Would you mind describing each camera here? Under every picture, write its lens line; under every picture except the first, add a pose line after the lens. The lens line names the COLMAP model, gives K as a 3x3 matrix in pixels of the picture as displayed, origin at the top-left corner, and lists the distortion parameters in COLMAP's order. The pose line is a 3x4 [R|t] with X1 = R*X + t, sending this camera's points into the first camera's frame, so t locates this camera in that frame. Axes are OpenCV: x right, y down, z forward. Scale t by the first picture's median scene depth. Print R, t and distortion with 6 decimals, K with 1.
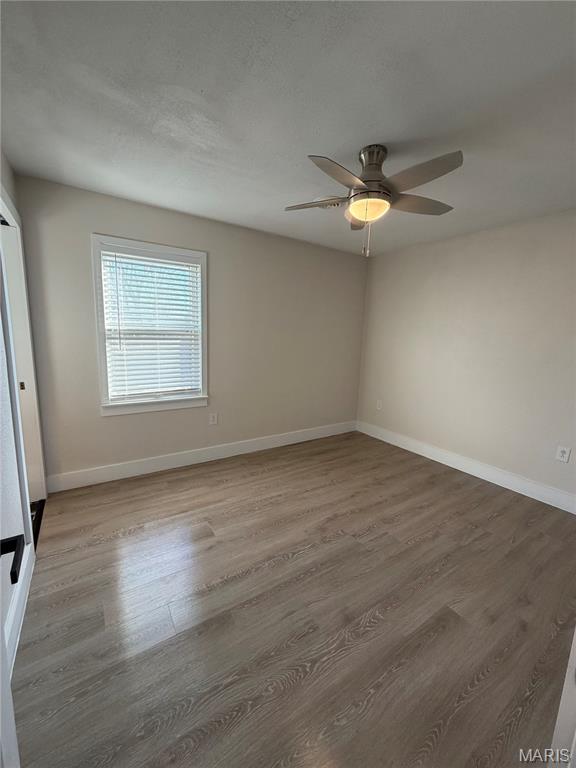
lens RADIAL K [[305.2, 0, 287.0], [0, 305.2, 380.0], [0, 0, 1]] dist [-0.000630, 0.000482]
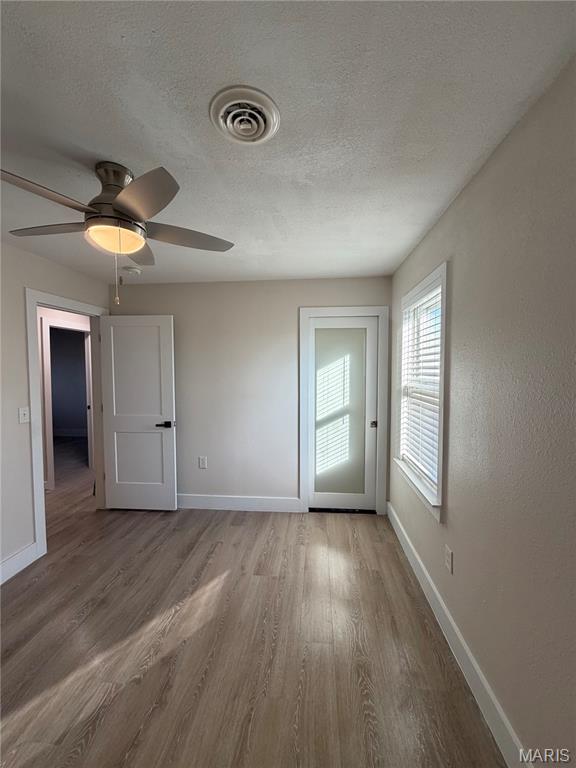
lens RADIAL K [[305.2, 0, 288.9], [0, 305.2, 381.8], [0, 0, 1]] dist [-0.000630, 0.000482]
pose [[-0.620499, 0.002581, -0.784203, 0.499654], [-0.136872, 0.984289, 0.111539, -0.280177], [0.772170, 0.176545, -0.610397, 1.543662]]
